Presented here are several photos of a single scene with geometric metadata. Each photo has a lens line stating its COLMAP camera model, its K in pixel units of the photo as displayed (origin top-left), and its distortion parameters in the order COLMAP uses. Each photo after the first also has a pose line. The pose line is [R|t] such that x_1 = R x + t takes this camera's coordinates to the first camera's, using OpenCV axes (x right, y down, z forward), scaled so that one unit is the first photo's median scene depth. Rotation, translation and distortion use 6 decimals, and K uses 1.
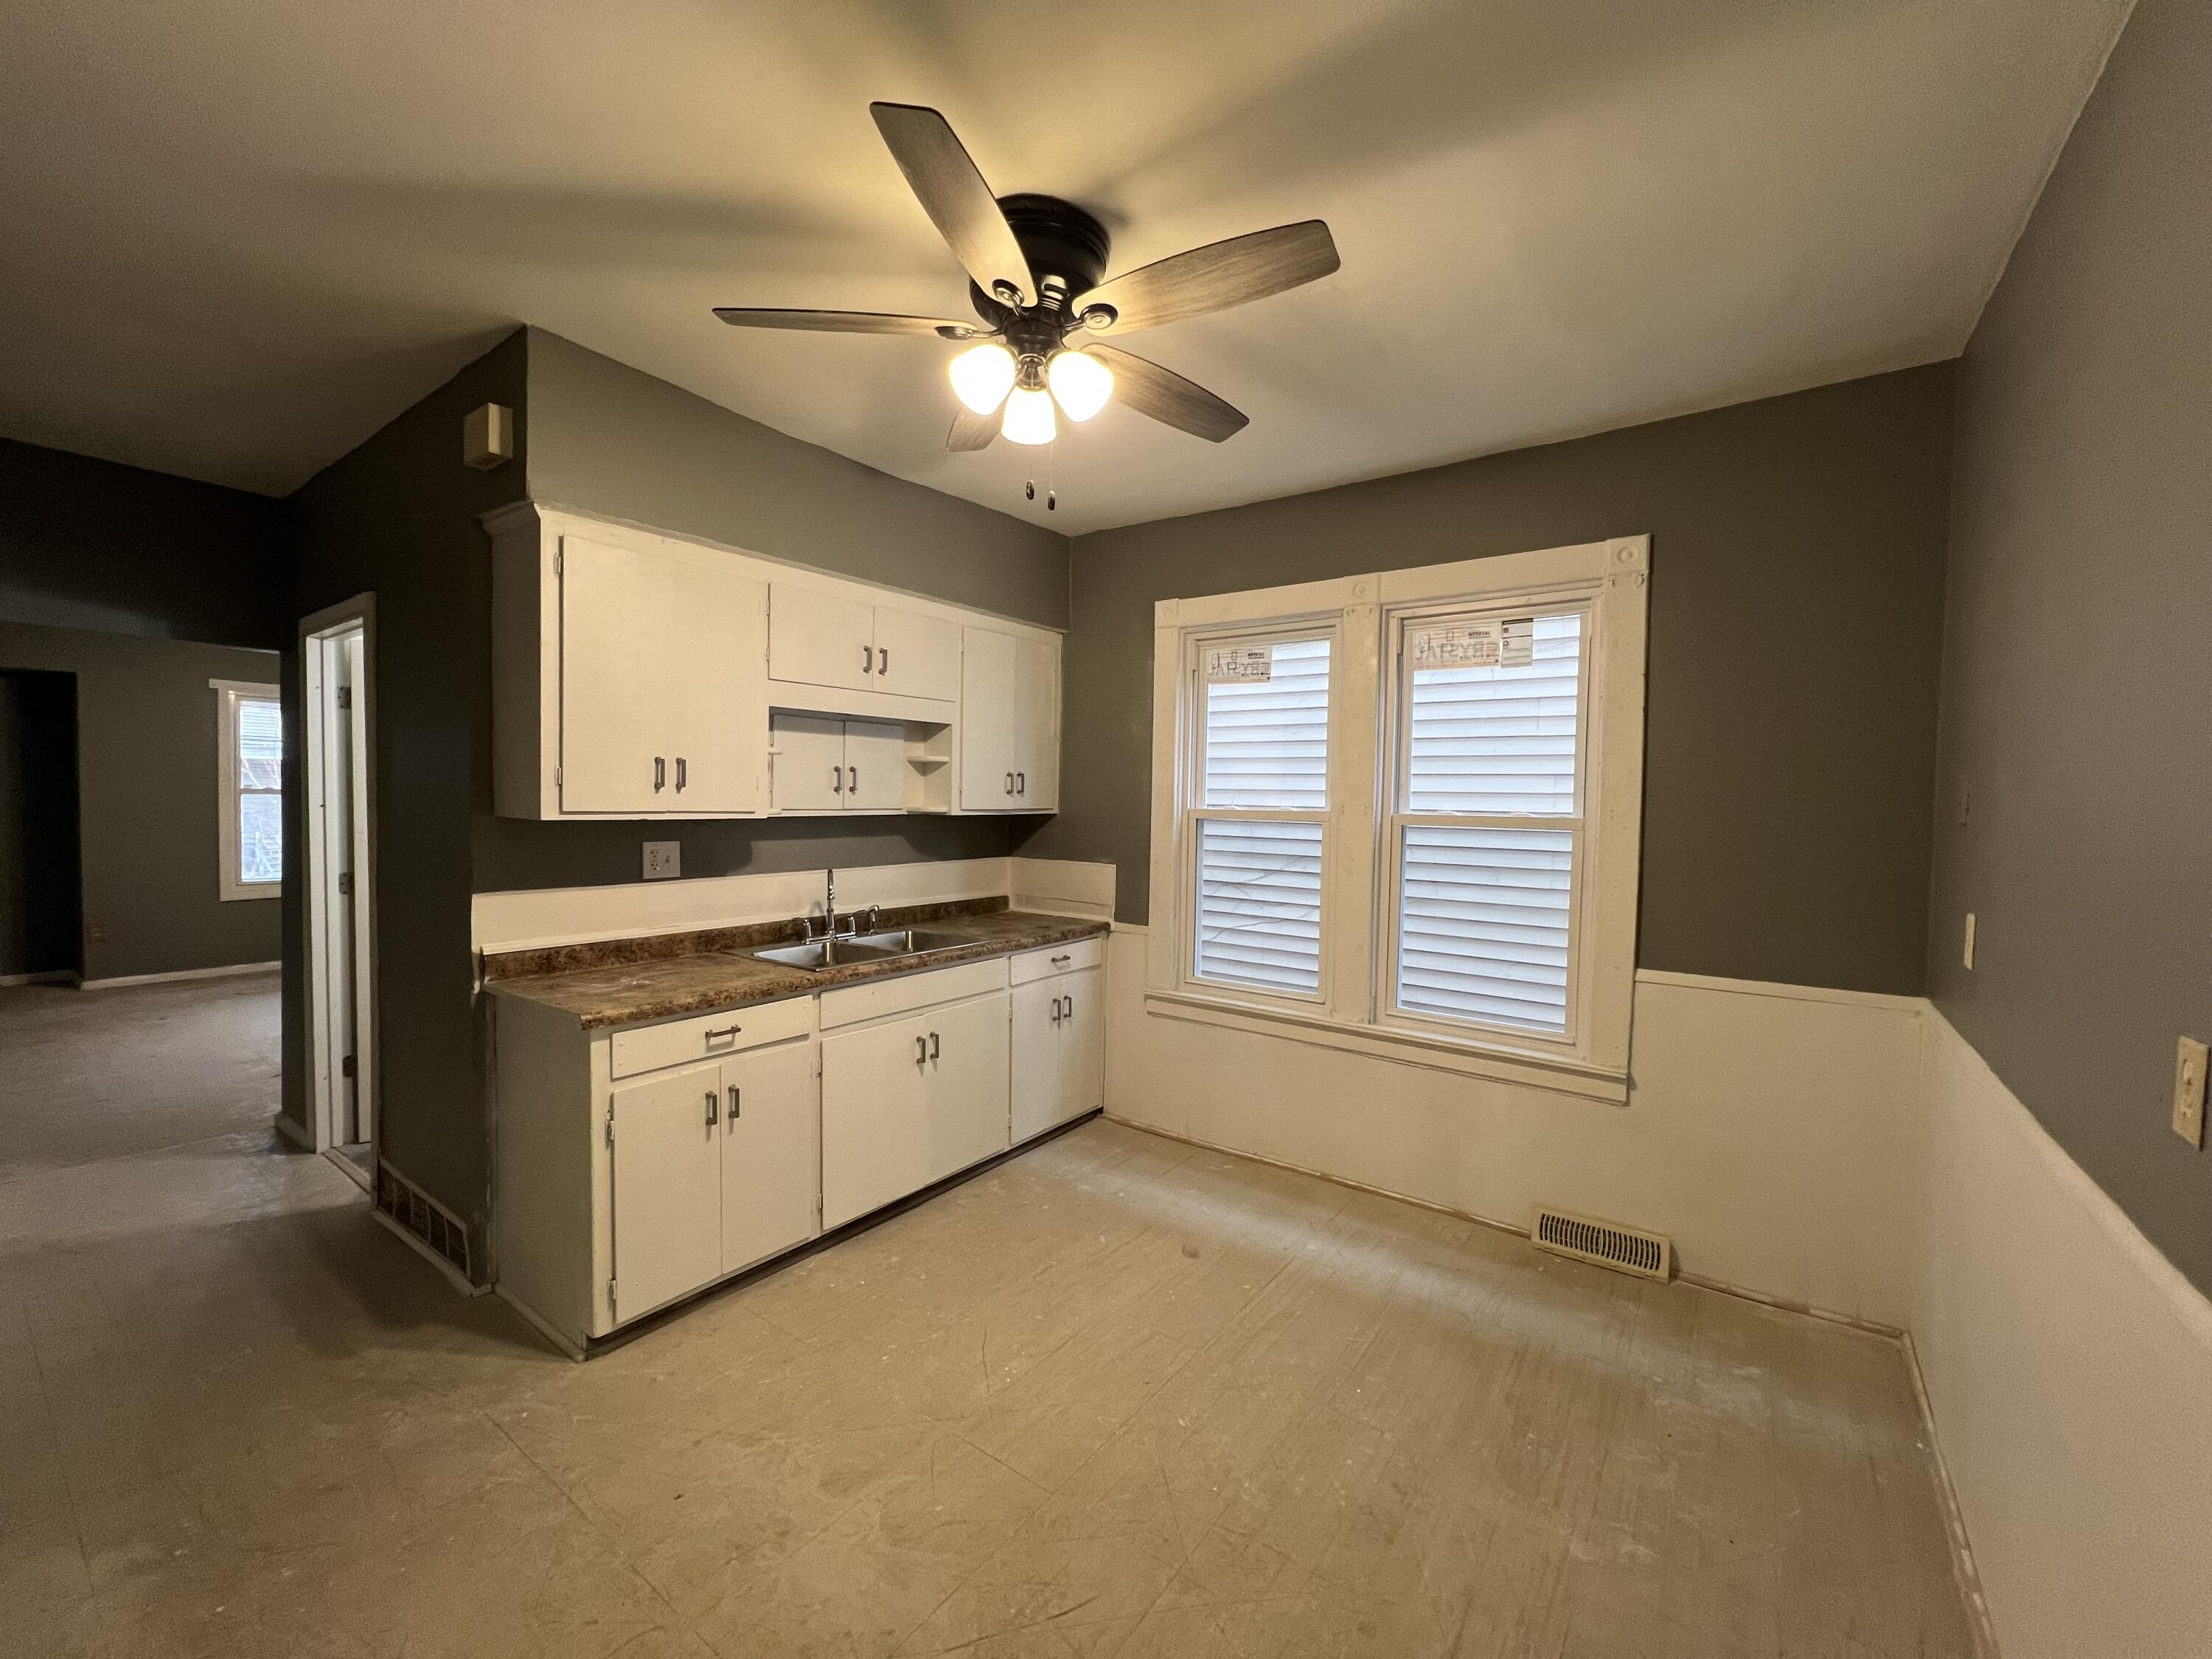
lens RADIAL K [[887.2, 0, 1105.7], [0, 887.2, 830.7], [0, 0, 1]] dist [-0.002535, -0.000098]
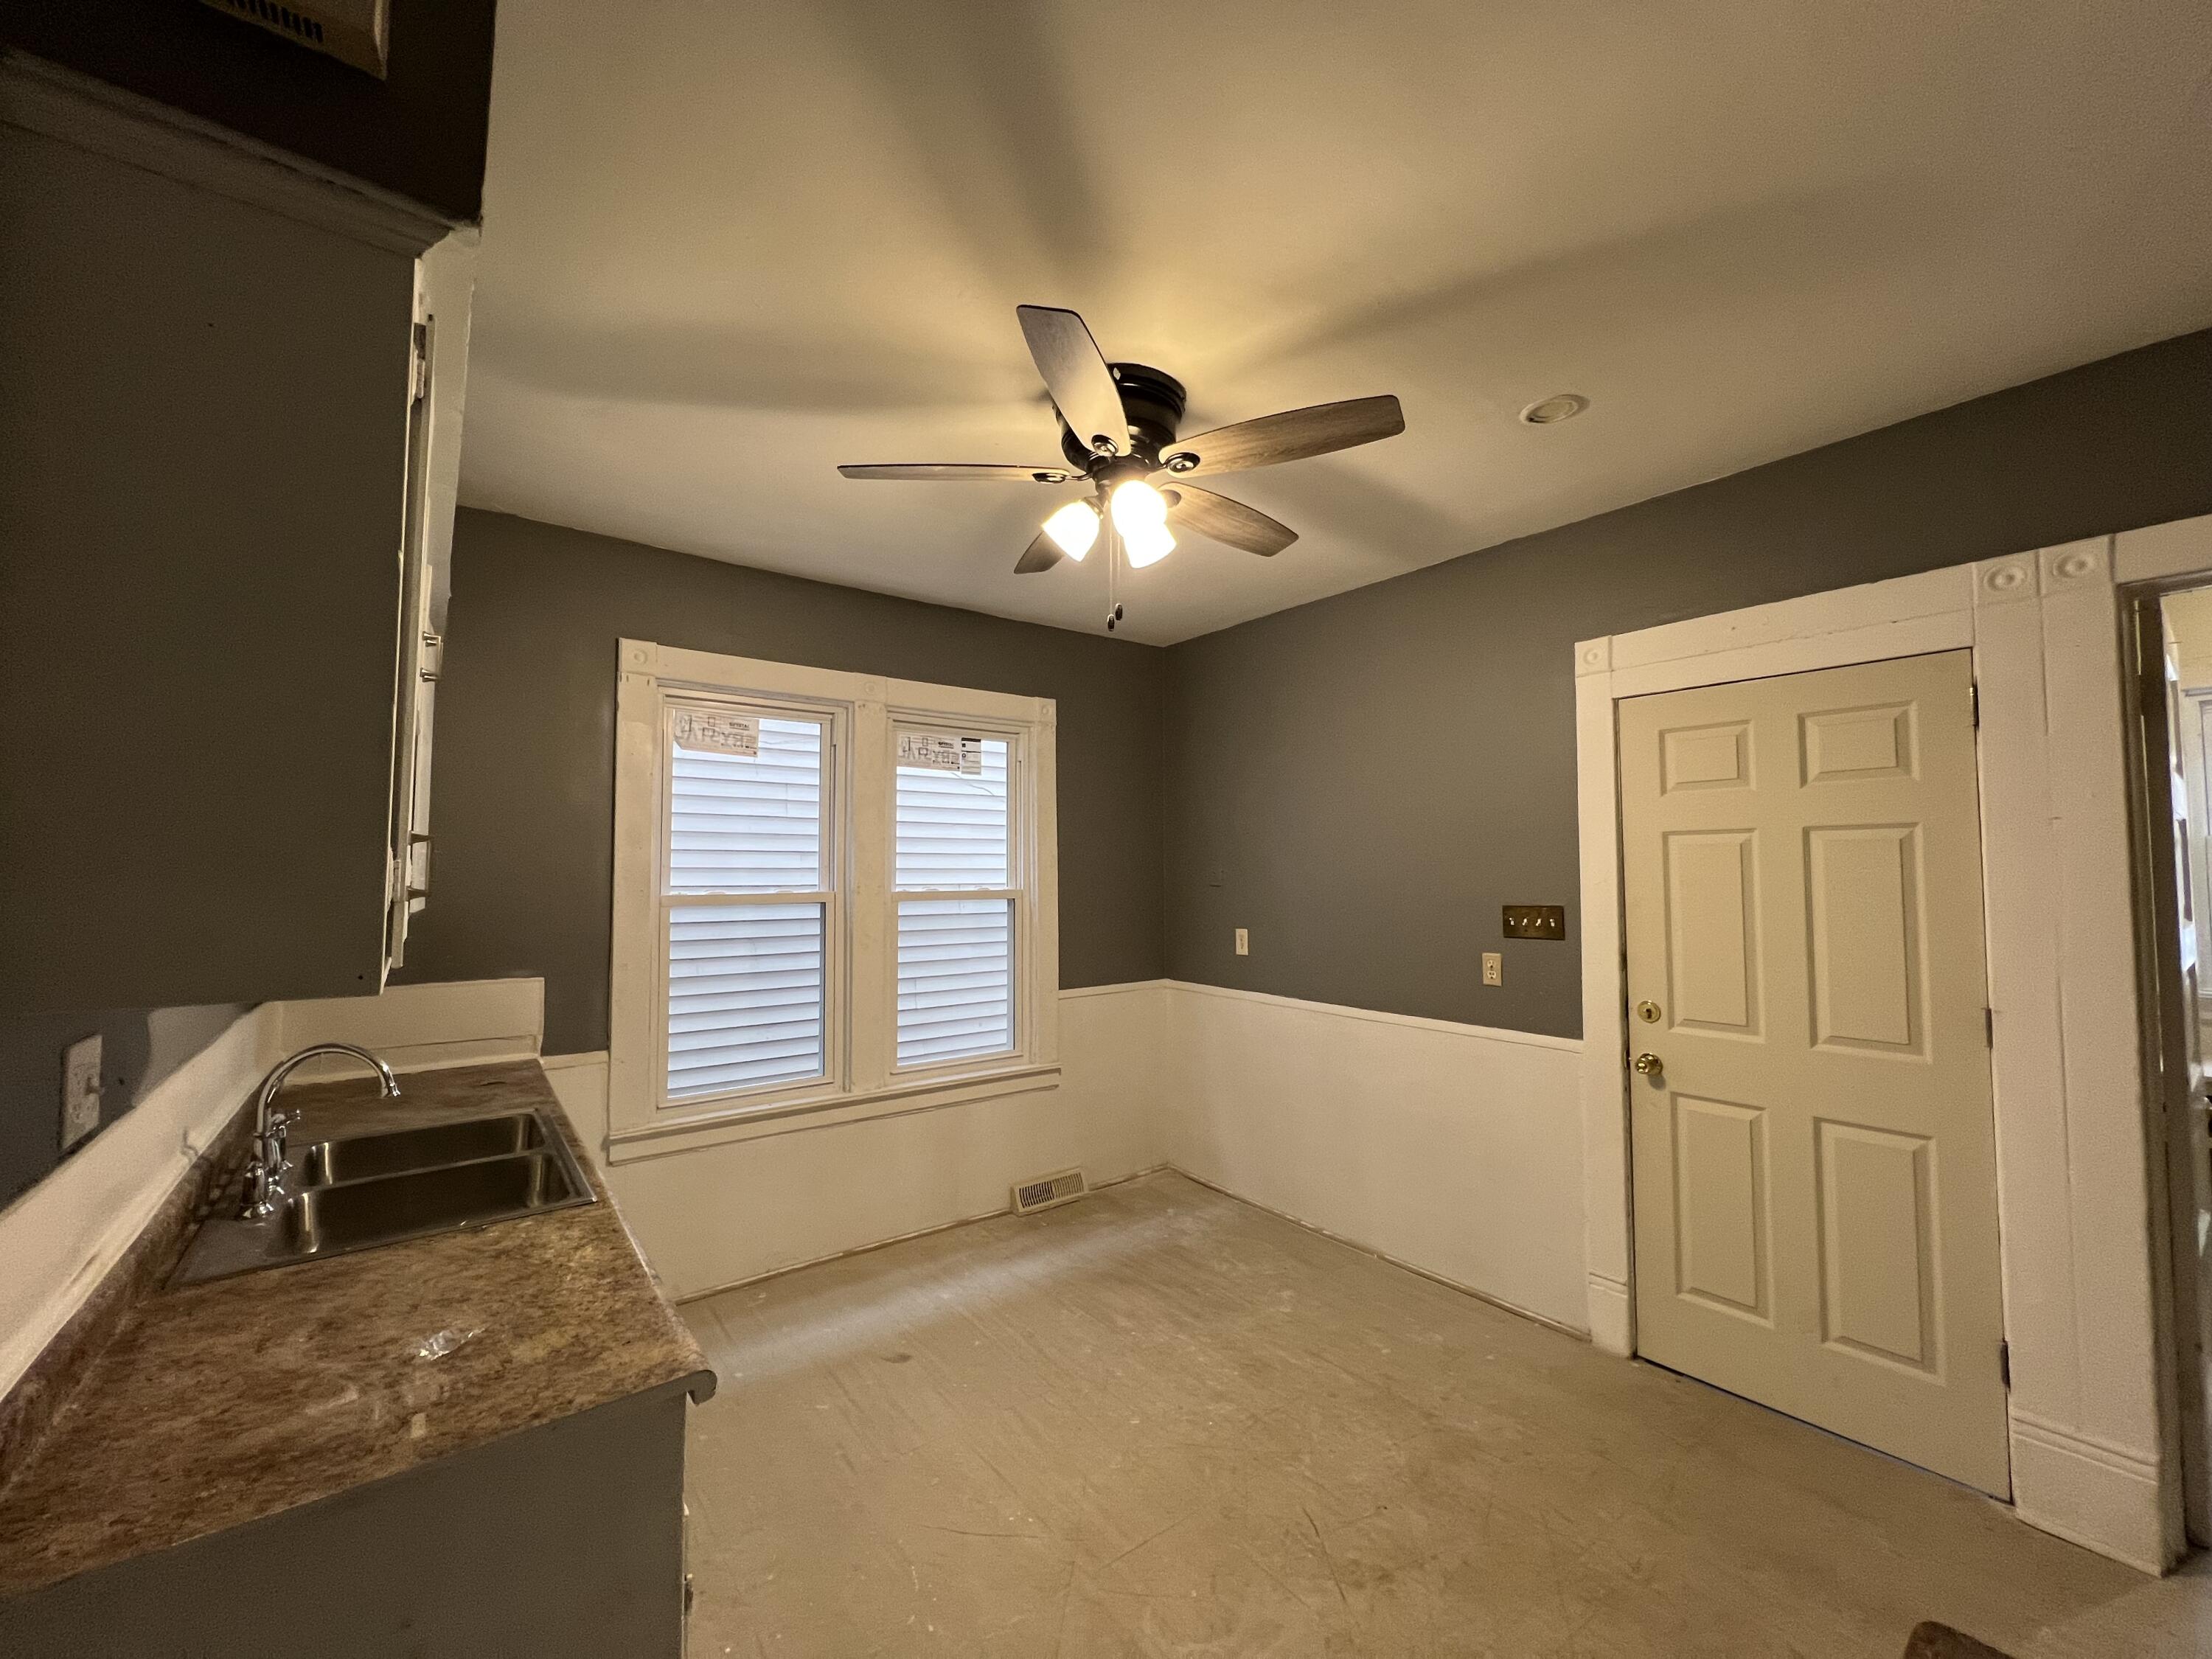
lens RADIAL K [[887.2, 0, 1099.0], [0, 887.2, 829.4], [0, 0, 1]] dist [-0.002535, -0.000098]
pose [[0.285530, 0.027471, 0.957976, -0.709905], [0.041394, 0.998303, -0.040965, -0.043049], [-0.957476, 0.051351, 0.283908, 0.449328]]
